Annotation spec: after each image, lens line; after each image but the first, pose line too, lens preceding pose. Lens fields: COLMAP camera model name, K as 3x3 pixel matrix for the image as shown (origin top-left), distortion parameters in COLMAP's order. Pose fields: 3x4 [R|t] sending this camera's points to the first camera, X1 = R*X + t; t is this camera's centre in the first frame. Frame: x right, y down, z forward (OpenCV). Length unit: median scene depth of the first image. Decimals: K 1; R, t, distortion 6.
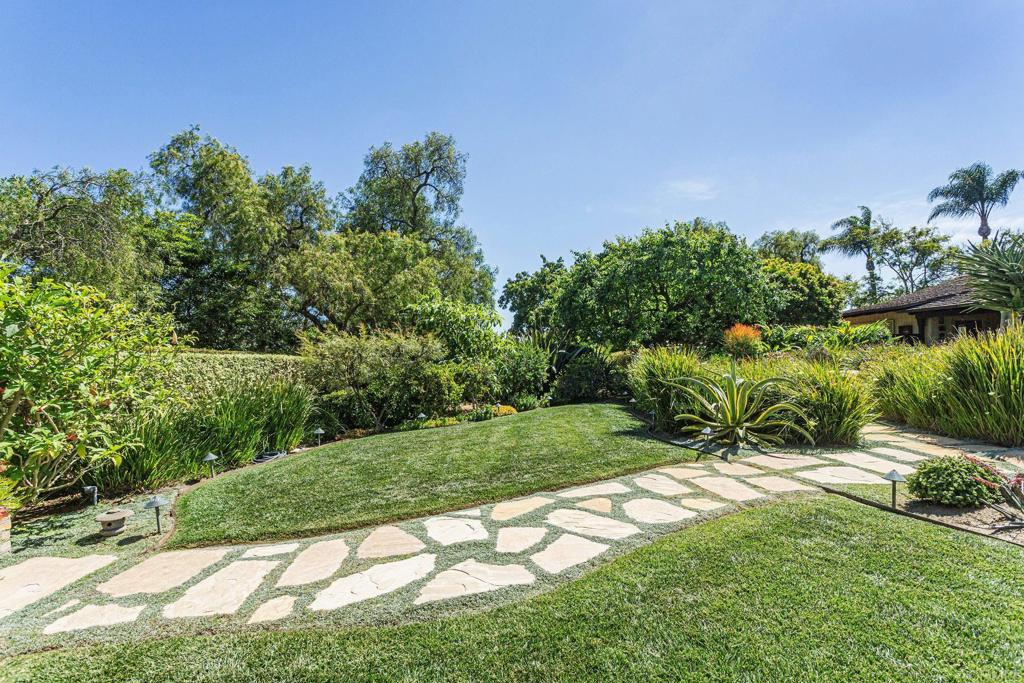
lens RADIAL K [[497.1, 0, 512.0], [0, 497.1, 341.5], [0, 0, 1]] dist [0.000512, 0.000911]
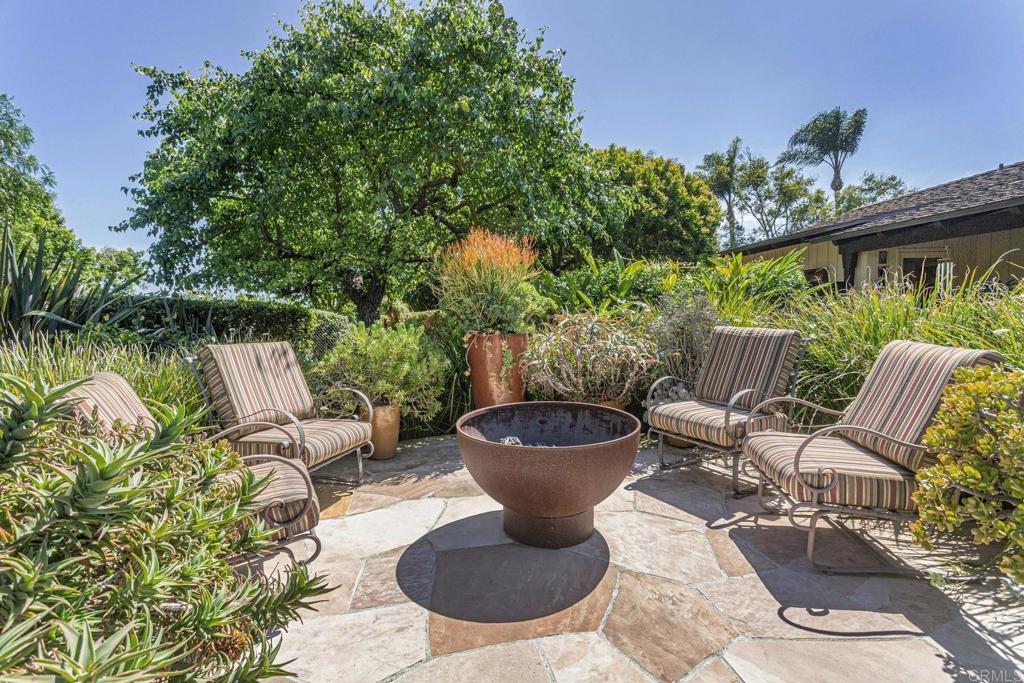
lens RADIAL K [[497.1, 0, 512.0], [0, 497.1, 341.5], [0, 0, 1]] dist [0.000512, 0.000911]
pose [[0.971498, -0.013593, 0.236658, 0.160745], [-0.004723, 0.997047, 0.076654, 0.005767], [-0.237001, -0.075587, 0.968564, 0.268739]]
